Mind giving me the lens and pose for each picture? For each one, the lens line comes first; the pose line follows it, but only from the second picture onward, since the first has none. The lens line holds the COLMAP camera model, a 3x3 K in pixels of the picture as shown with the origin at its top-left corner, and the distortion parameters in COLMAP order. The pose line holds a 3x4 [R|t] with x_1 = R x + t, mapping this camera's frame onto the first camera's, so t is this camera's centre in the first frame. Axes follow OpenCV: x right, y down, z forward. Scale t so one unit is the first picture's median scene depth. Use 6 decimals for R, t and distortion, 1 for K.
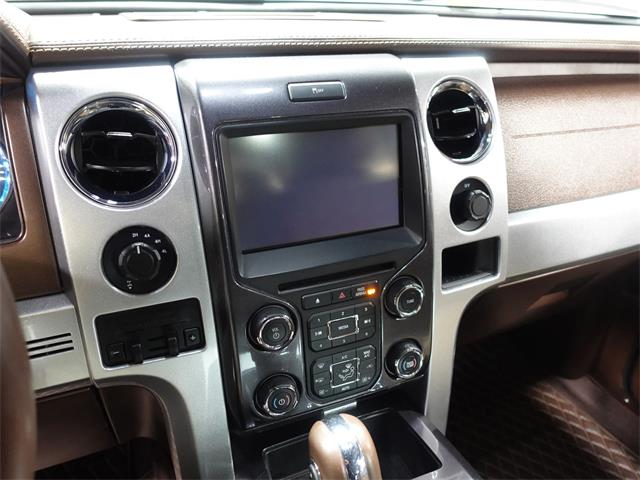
lens RADIAL K [[504.8, 0, 321.2], [0, 504.8, 236.8], [0, 0, 1]] dist [-0.005208, 0.017785]
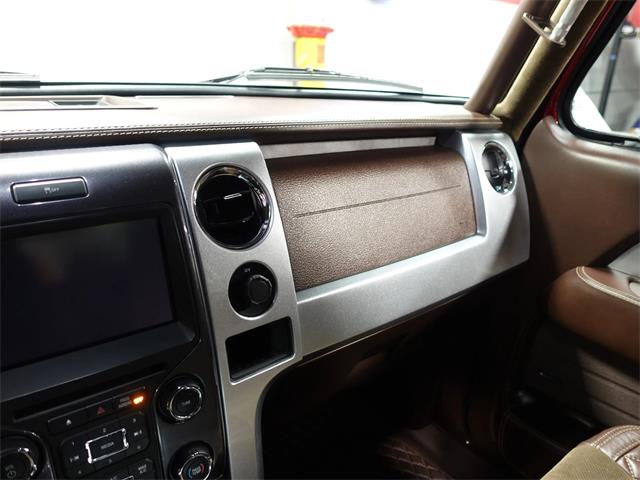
lens RADIAL K [[504.8, 0, 316.5], [0, 504.8, 245.2], [0, 0, 1]] dist [-0.005208, 0.017785]
pose [[0.969911, -0.077213, 0.230889, 0.191309], [0.099750, 0.991151, -0.087572, -0.048665], [-0.222085, 0.107969, 0.969031, 0.011506]]
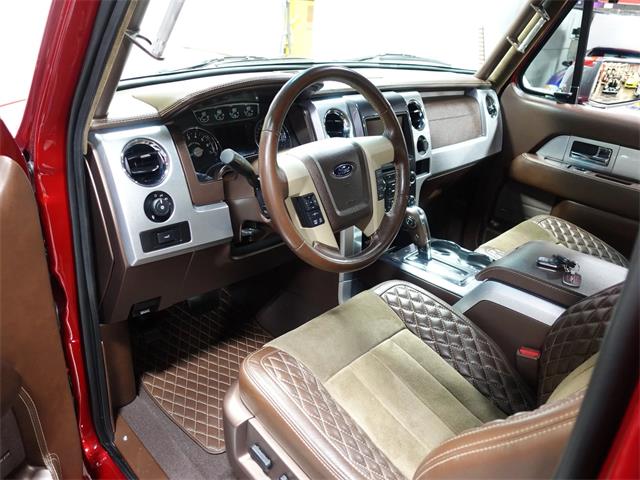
lens RADIAL K [[504.8, 0, 320.3], [0, 504.8, 240.0], [0, 0, 1]] dist [-0.005208, 0.017785]
pose [[0.924343, -0.110206, 0.365300, -1.231938], [0.112669, 0.993525, 0.014639, 0.335260], [-0.364548, 0.027627, 0.930775, -1.291705]]
